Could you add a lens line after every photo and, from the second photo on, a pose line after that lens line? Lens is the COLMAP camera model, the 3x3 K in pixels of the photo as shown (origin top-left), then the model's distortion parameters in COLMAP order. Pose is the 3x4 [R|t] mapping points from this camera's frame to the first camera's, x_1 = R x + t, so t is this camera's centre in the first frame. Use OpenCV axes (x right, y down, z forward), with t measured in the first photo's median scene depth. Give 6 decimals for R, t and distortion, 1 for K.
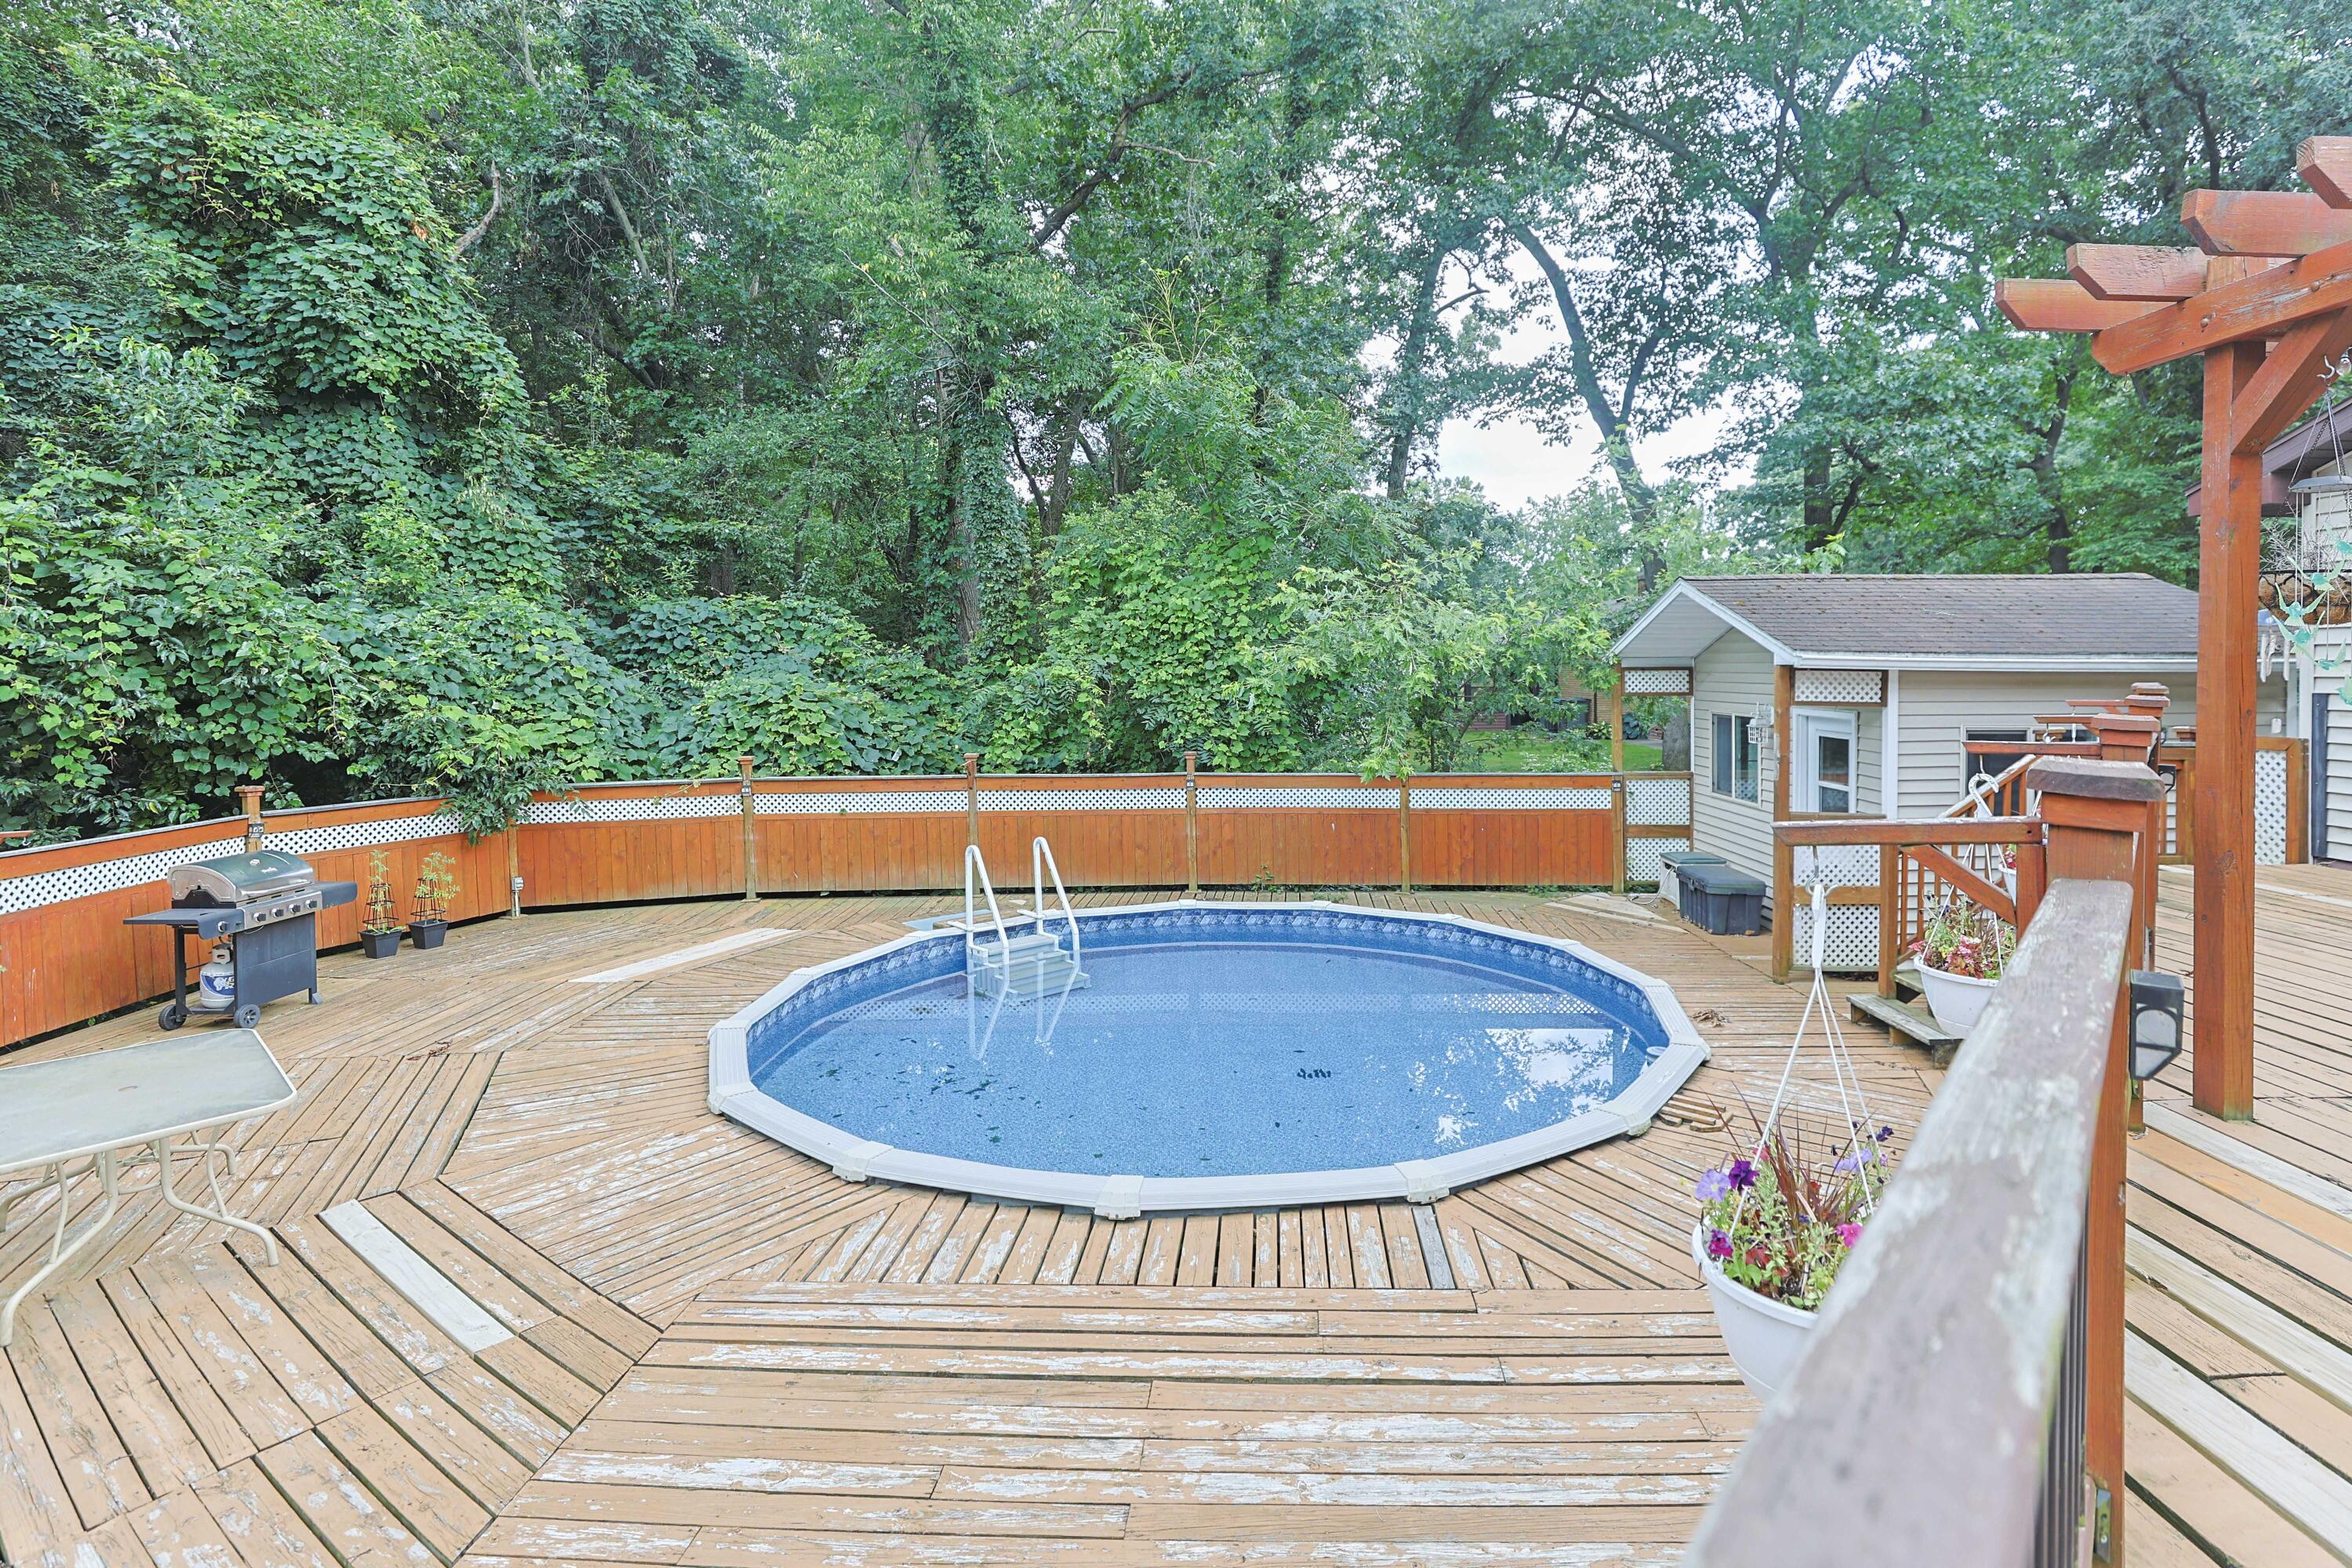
lens RADIAL K [[1137.9, 0, 1178.6], [0, 1137.9, 760.6], [0, 0, 1]] dist [-0.018196, 0.007442]
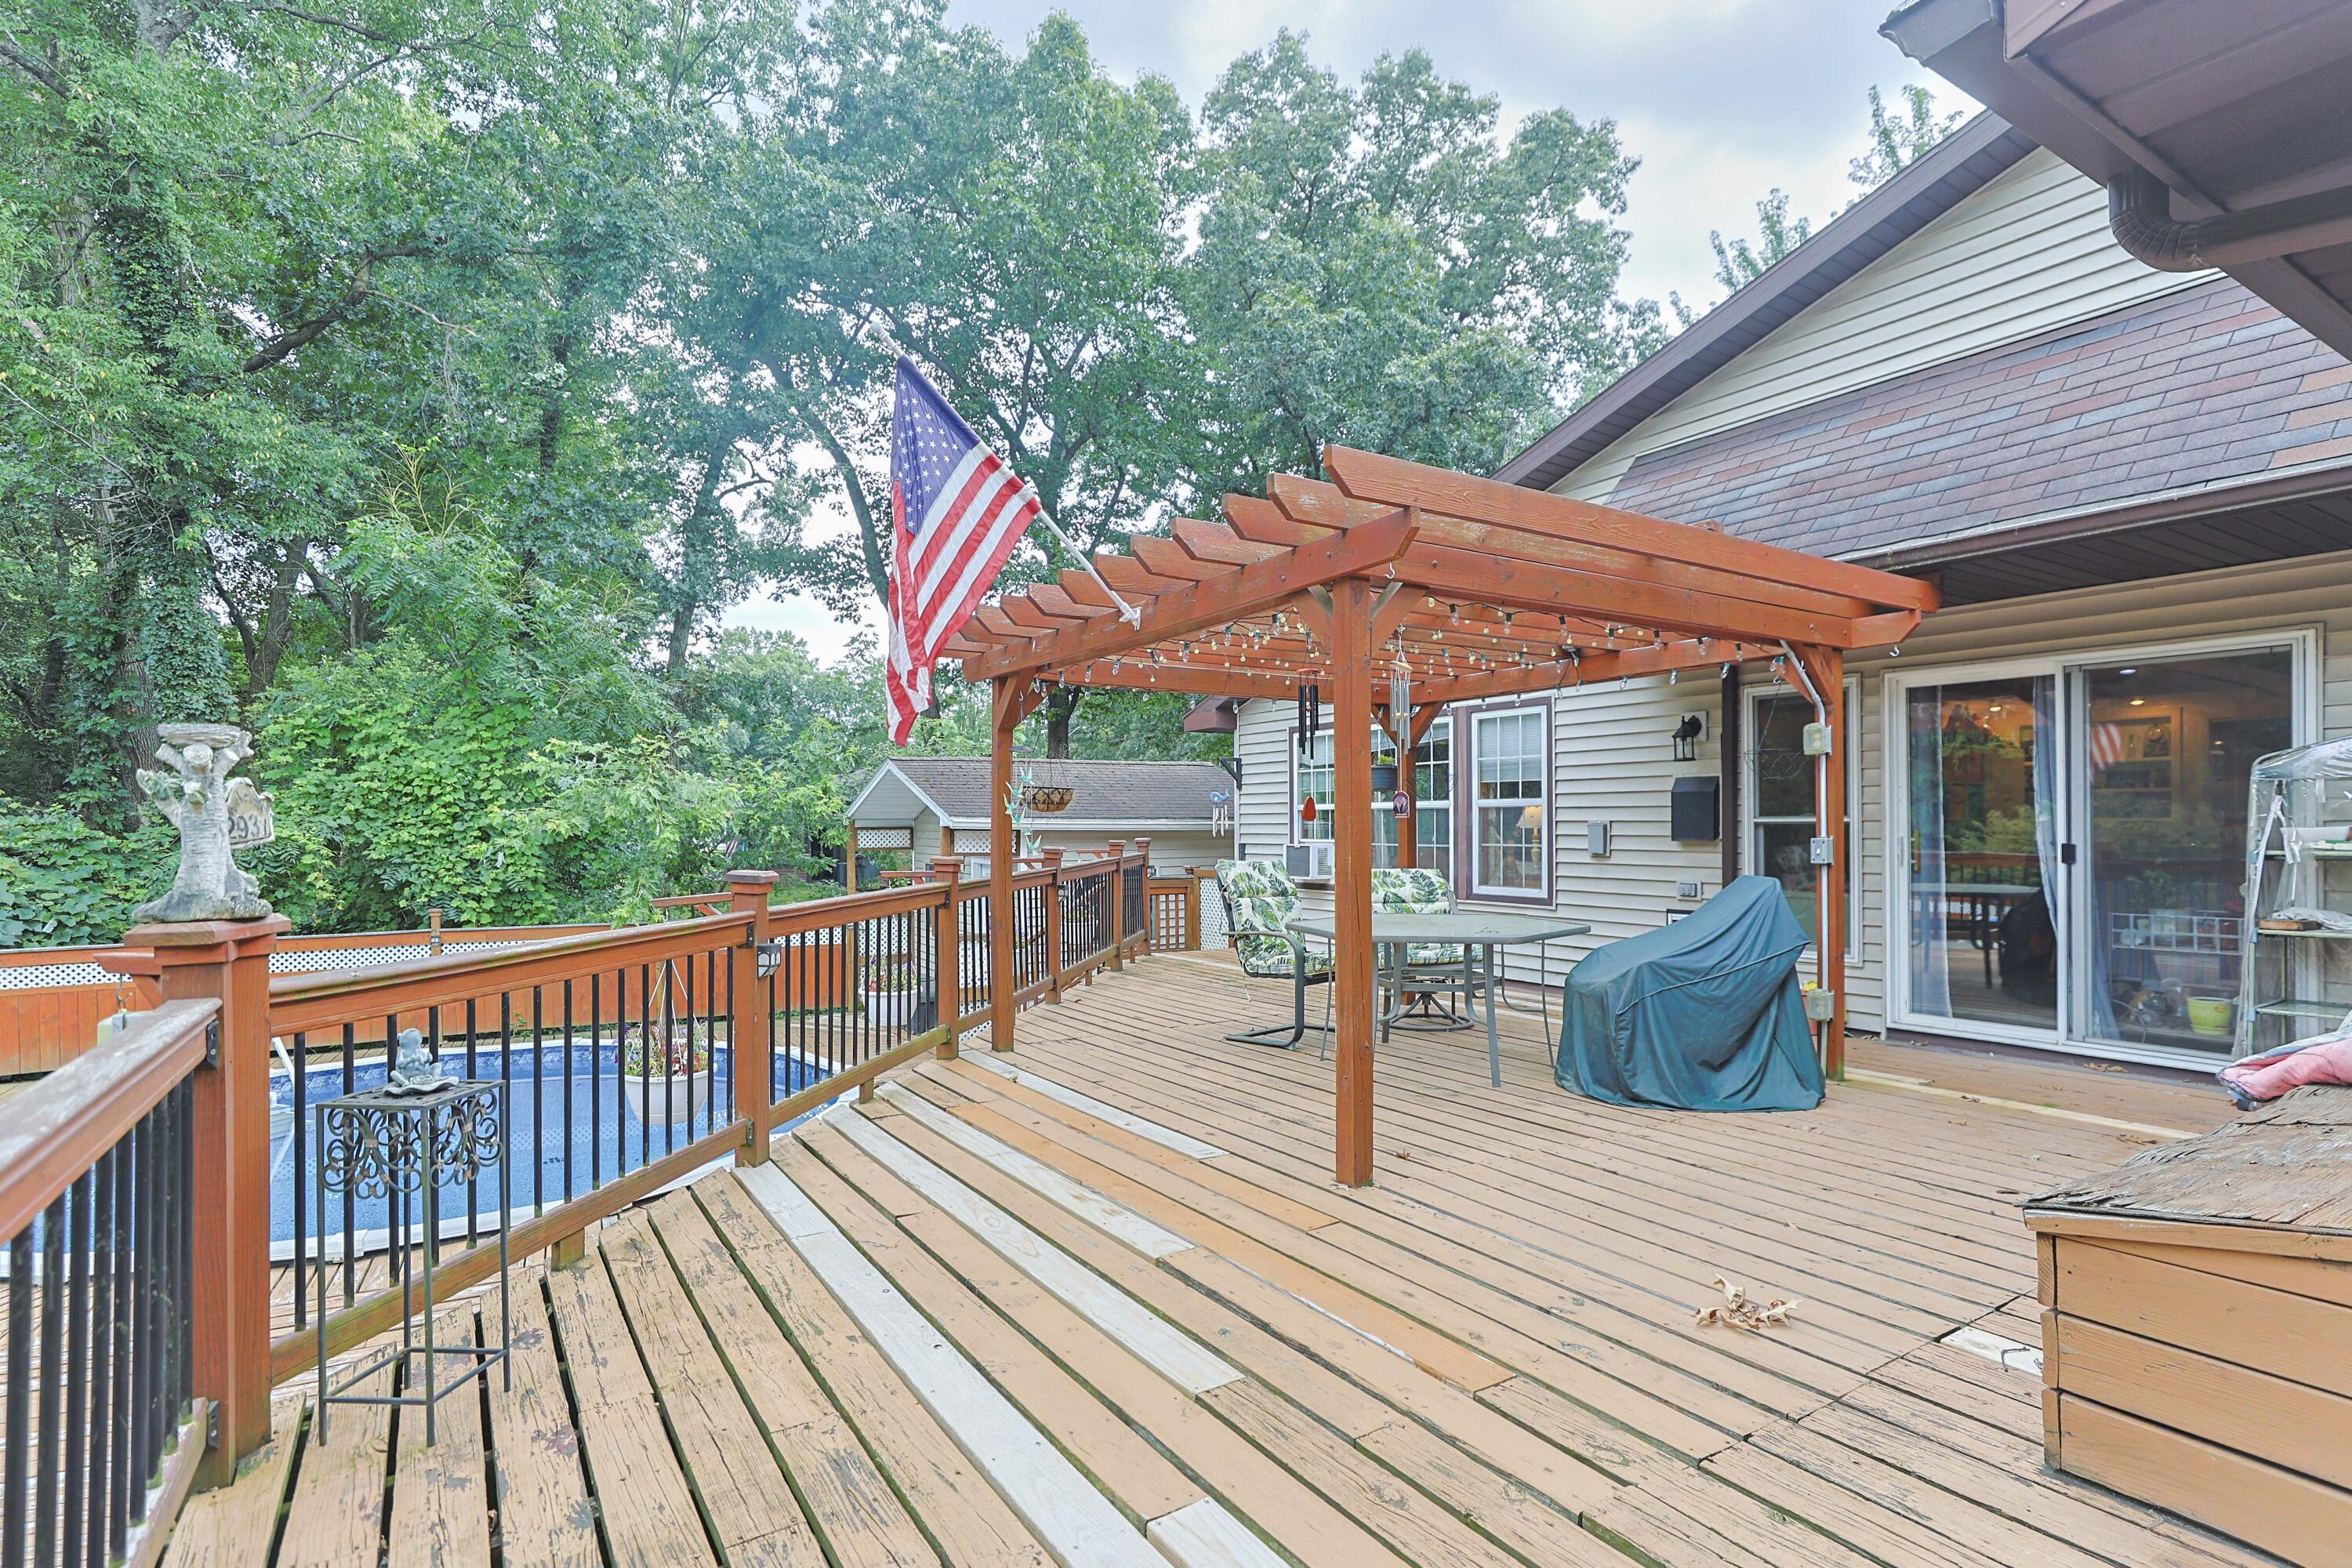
lens RADIAL K [[1155.2, 0, 1182.1], [0, 1155.2, 818.4], [0, 0, 1]] dist [-0.020253, 0.012604]
pose [[0.841503, 0.001995, 0.540249, 0.016091], [0.044645, 0.996316, -0.073219, 0.015524], [-0.538405, 0.085733, 0.838314, -0.237810]]
